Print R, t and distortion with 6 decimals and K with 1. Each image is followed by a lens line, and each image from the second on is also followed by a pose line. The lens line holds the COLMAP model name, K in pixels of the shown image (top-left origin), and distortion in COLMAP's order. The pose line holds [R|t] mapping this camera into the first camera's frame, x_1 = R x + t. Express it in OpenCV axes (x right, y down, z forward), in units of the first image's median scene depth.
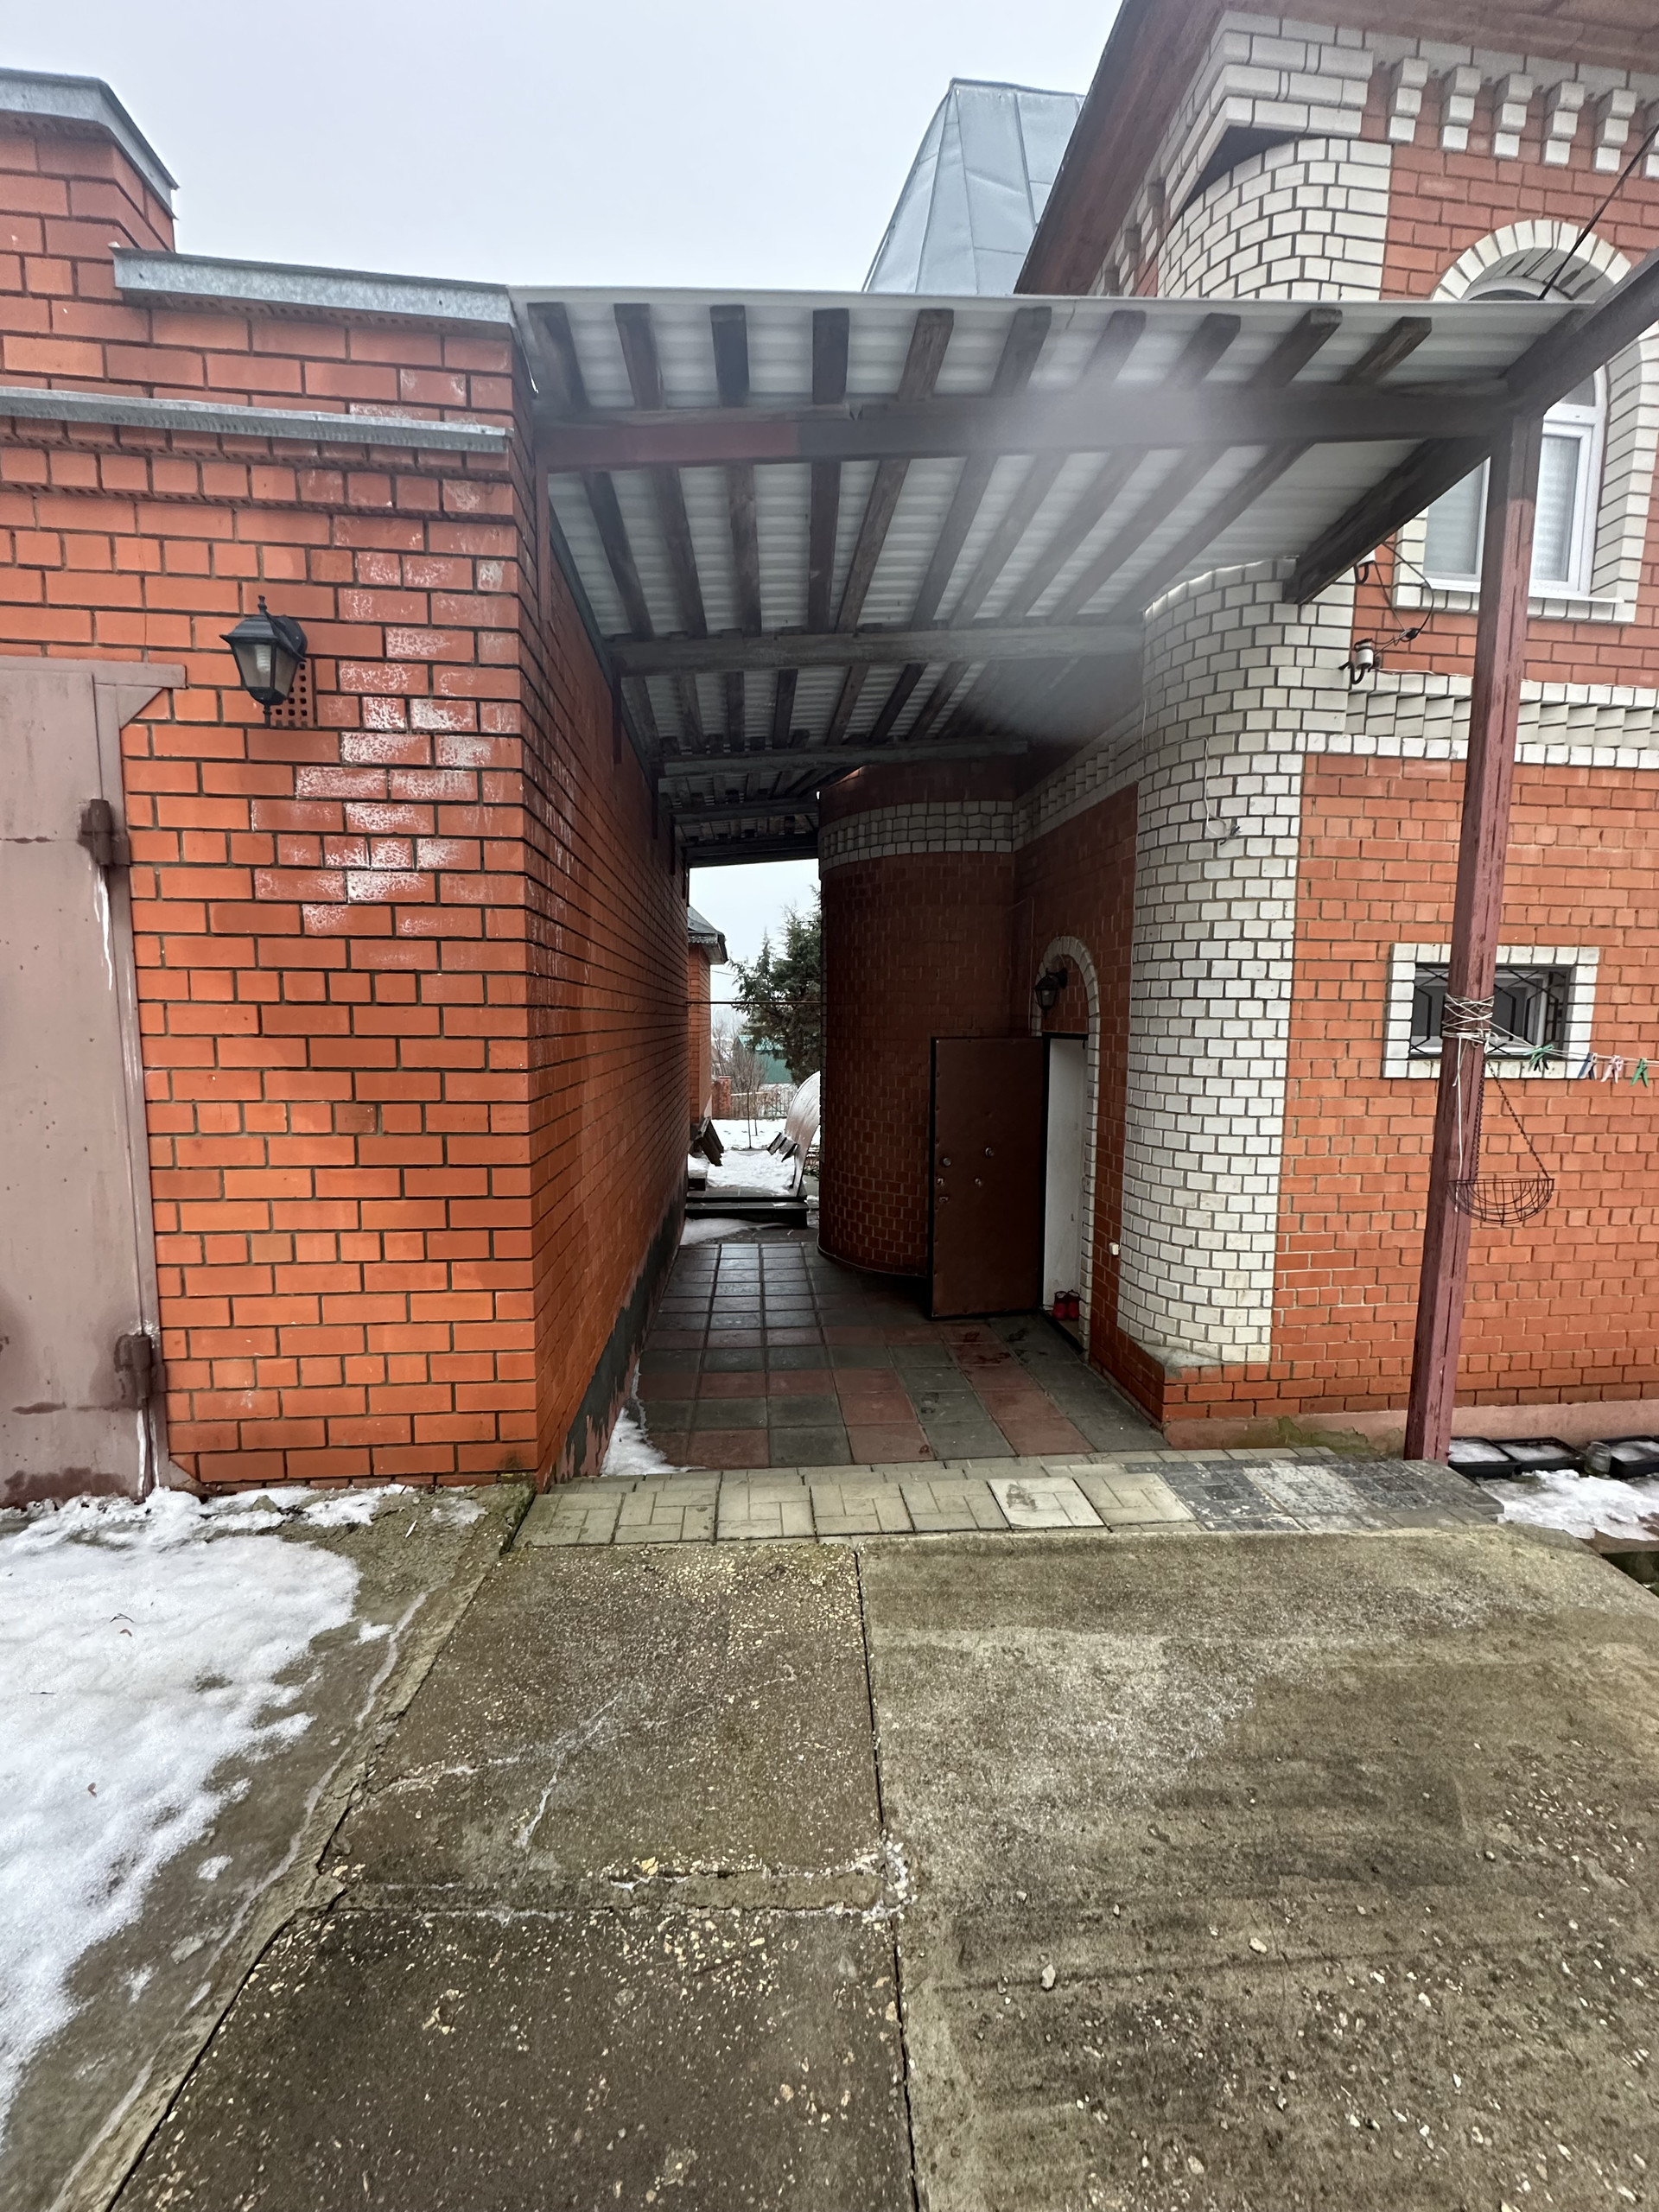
lens RADIAL K [[878.8, 0, 832.1], [0, 878.8, 1106.6], [0, 0, 1]] dist [-0.001706, -0.000287]
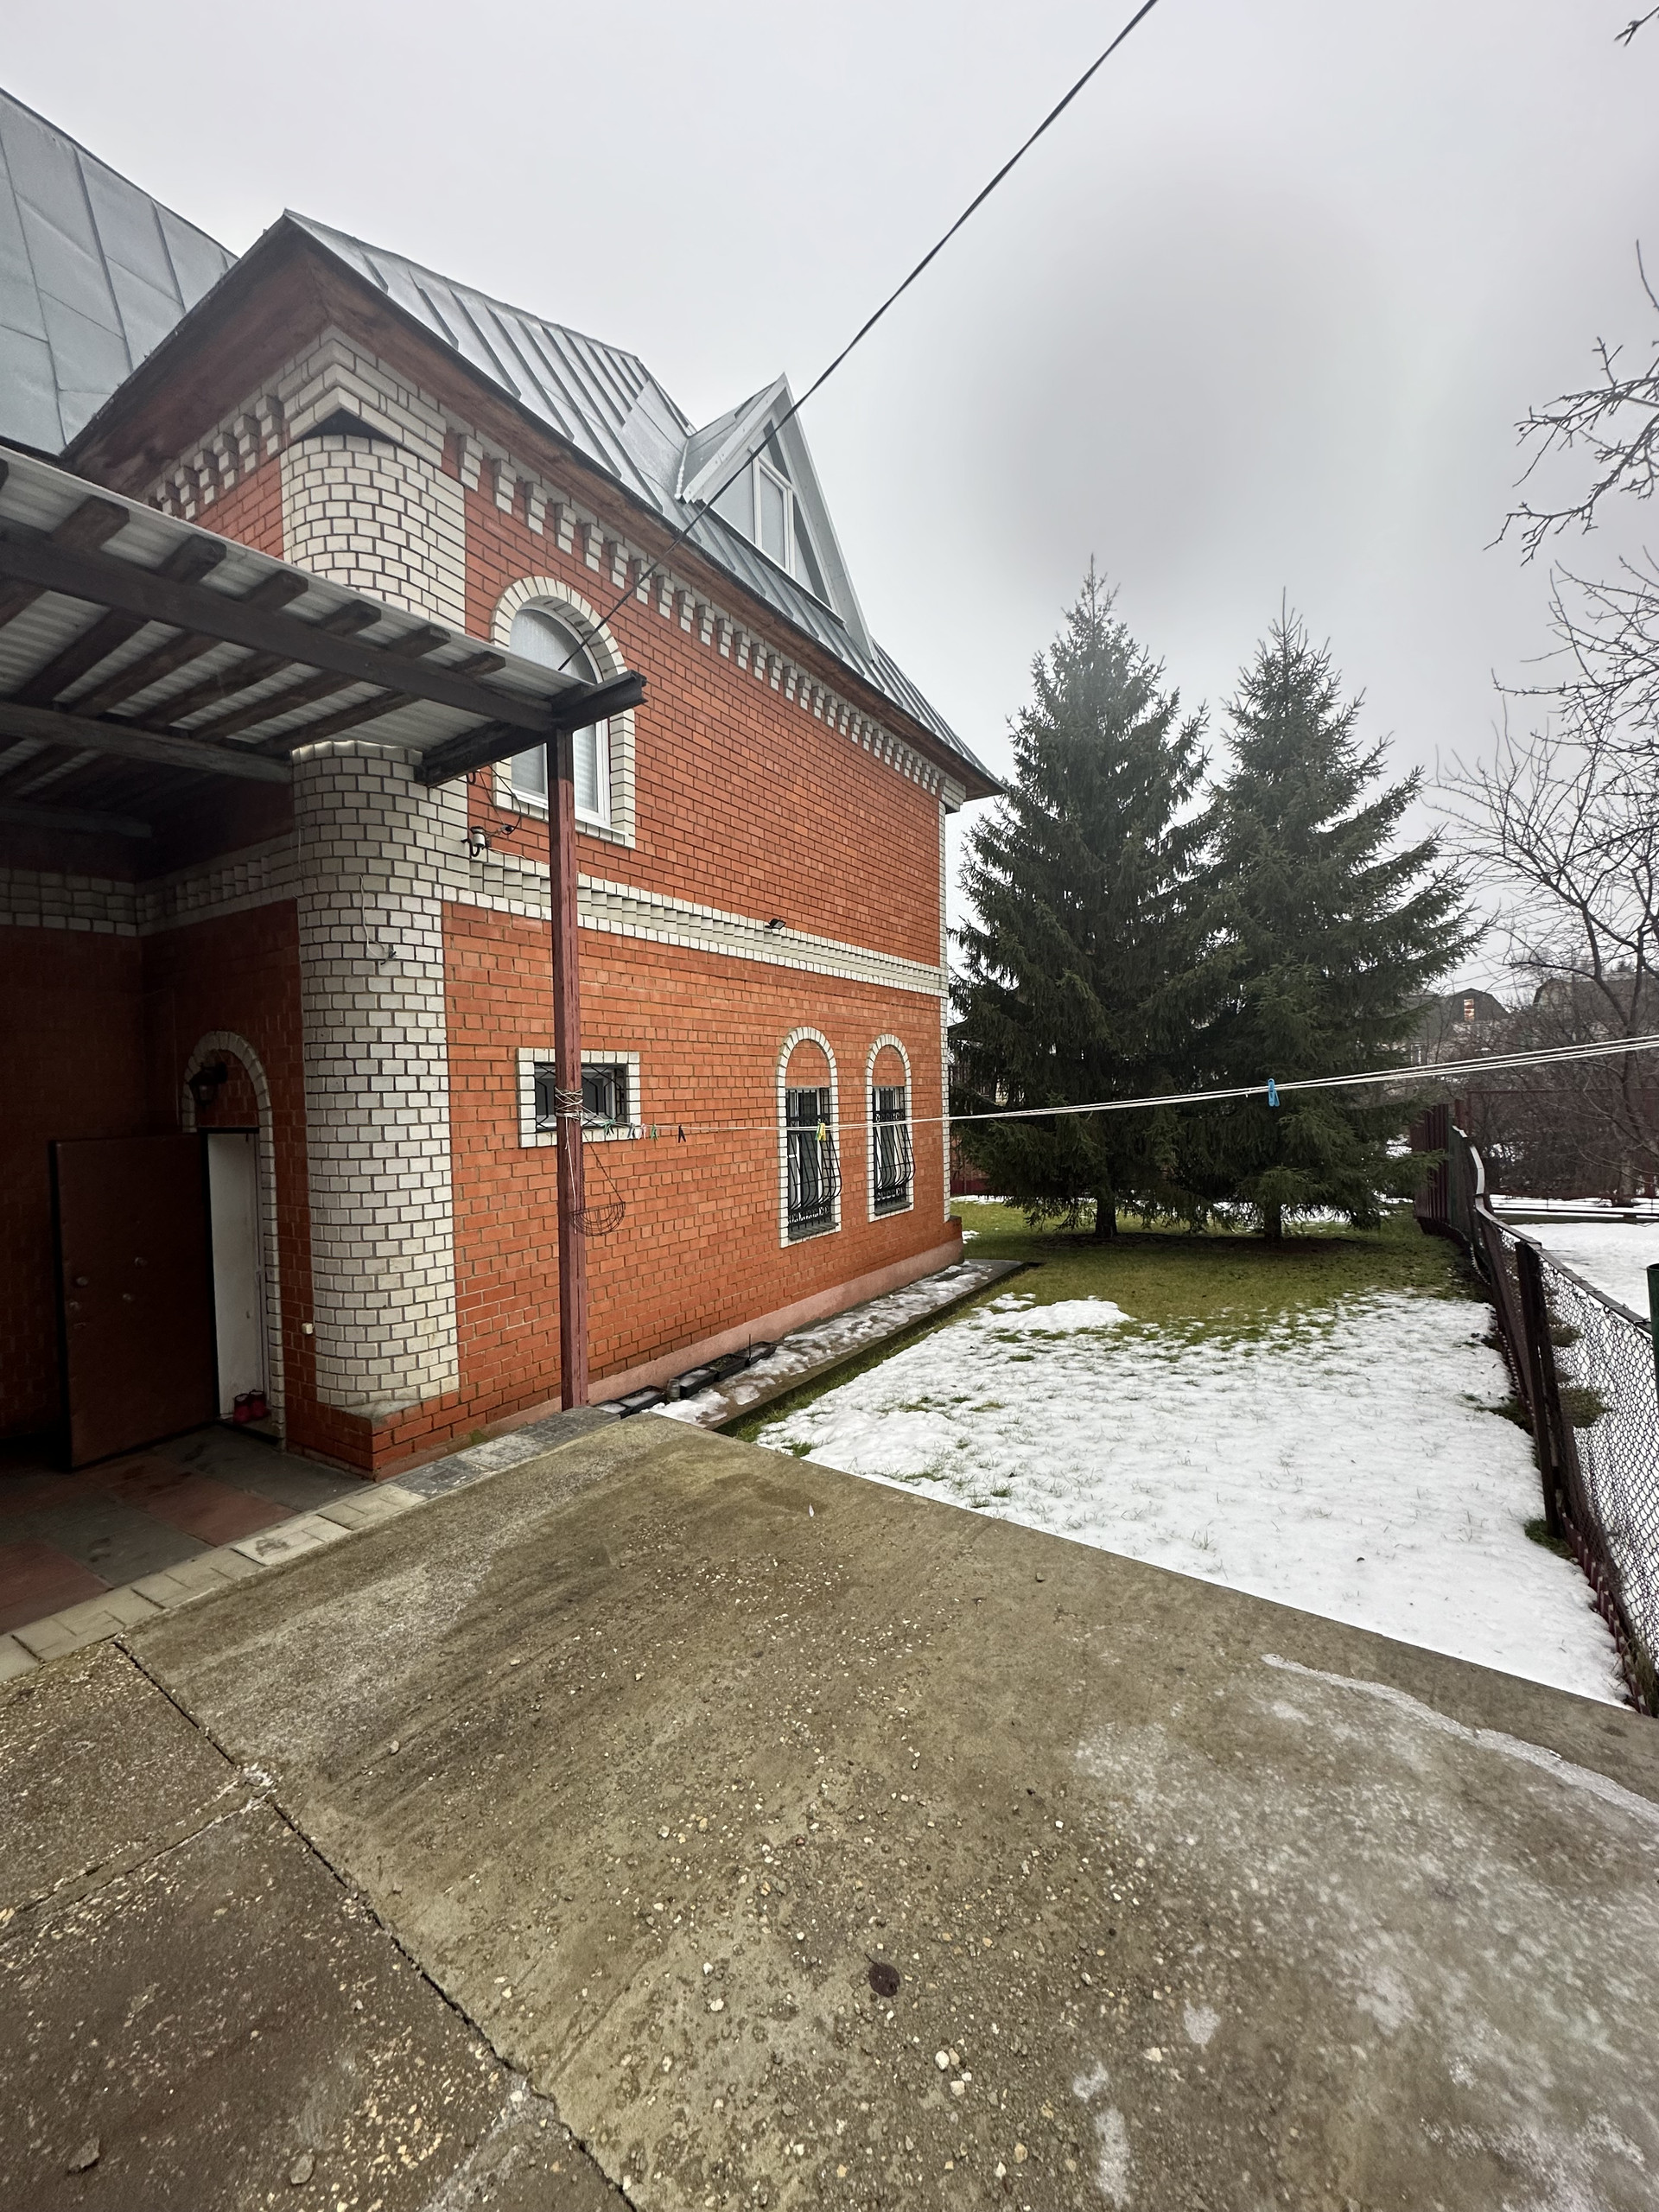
lens RADIAL K [[878.8, 0, 832.1], [0, 878.8, 1106.6], [0, 0, 1]] dist [-0.001706, -0.000287]
pose [[0.612605, -0.037687, 0.789490, -0.132624], [0.110646, 0.993116, -0.038449, 0.008747], [-0.782606, 0.110908, 0.612558, -0.192681]]
